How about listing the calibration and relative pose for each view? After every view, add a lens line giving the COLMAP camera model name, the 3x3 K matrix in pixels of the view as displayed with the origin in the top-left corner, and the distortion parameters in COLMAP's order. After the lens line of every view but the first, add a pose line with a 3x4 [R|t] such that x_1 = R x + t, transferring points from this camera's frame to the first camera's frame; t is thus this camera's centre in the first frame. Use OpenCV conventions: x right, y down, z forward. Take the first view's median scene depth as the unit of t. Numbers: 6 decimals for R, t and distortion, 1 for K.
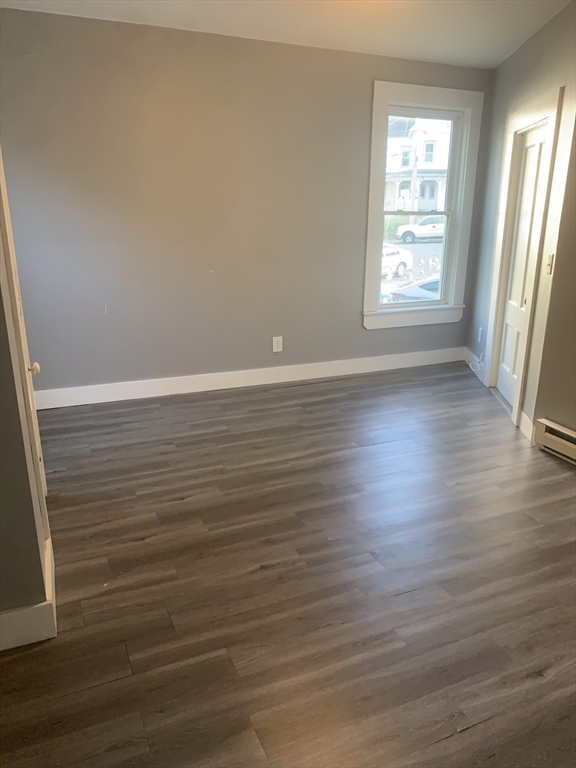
lens RADIAL K [[582.3, 0, 290.0], [0, 582.3, 382.6], [0, 0, 1]] dist [0.028648, -0.044403]
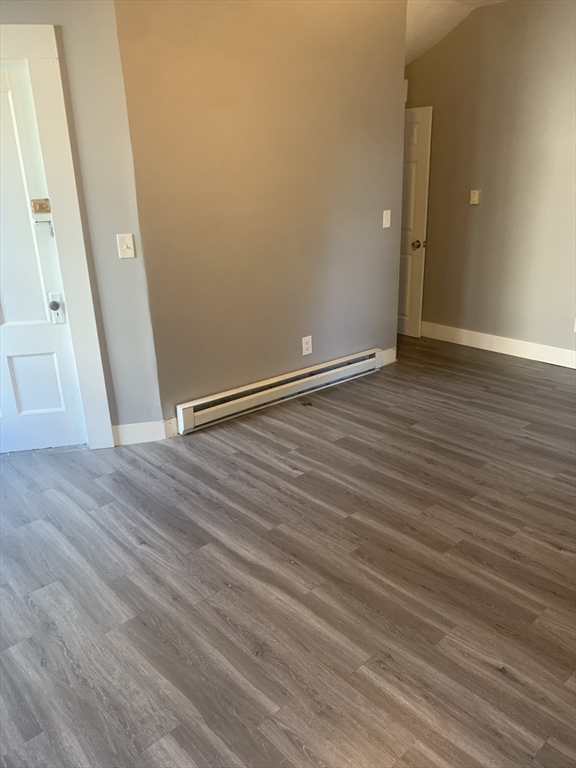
lens RADIAL K [[582.3, 0, 290.6], [0, 582.3, 386.8], [0, 0, 1]] dist [0.028648, -0.044403]
pose [[-0.310638, -0.329709, 0.891513, -0.537454], [0.287662, 0.861323, 0.418777, -0.359989], [-0.905955, 0.386542, -0.172715, 1.135074]]
